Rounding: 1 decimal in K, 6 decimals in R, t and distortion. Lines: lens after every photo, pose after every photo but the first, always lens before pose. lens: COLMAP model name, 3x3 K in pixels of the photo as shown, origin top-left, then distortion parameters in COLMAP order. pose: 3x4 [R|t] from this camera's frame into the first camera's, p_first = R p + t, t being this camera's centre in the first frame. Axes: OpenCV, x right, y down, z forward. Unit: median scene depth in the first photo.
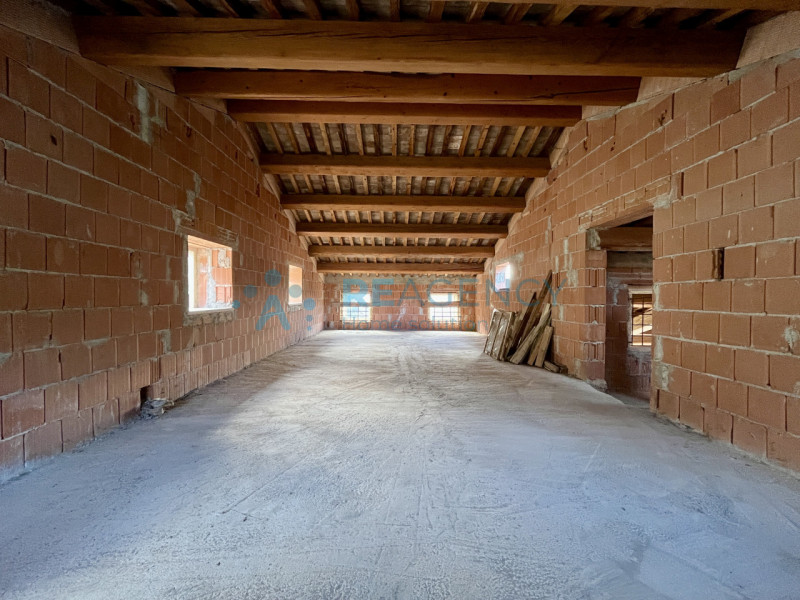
lens RADIAL K [[323.4, 0, 399.8], [0, 323.4, 300.5], [0, 0, 1]] dist [-0.001262, -0.001020]
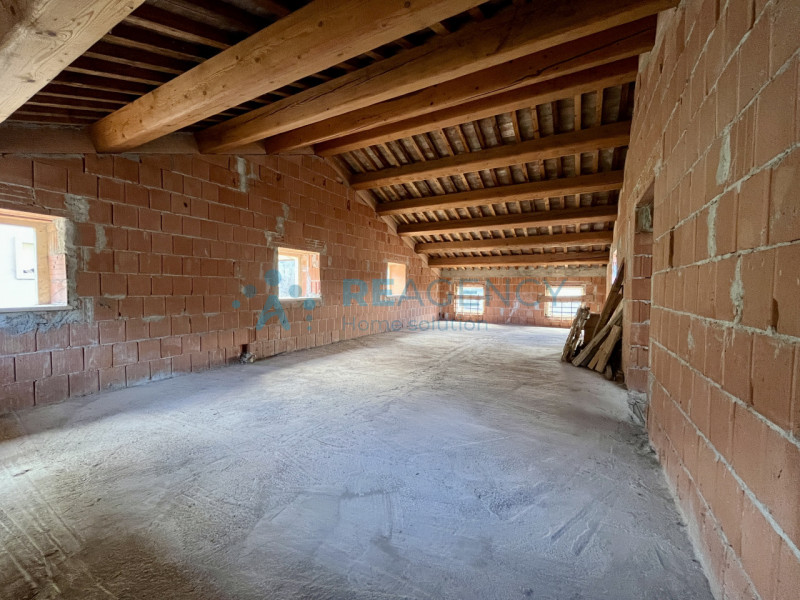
lens RADIAL K [[323.4, 0, 397.9], [0, 323.4, 299.6], [0, 0, 1]] dist [-0.001262, -0.001020]
pose [[0.865246, 0.018909, -0.500991, 0.486108], [-0.010144, 0.999744, 0.020214, 0.001690], [0.501245, -0.012408, 0.865216, -0.008530]]
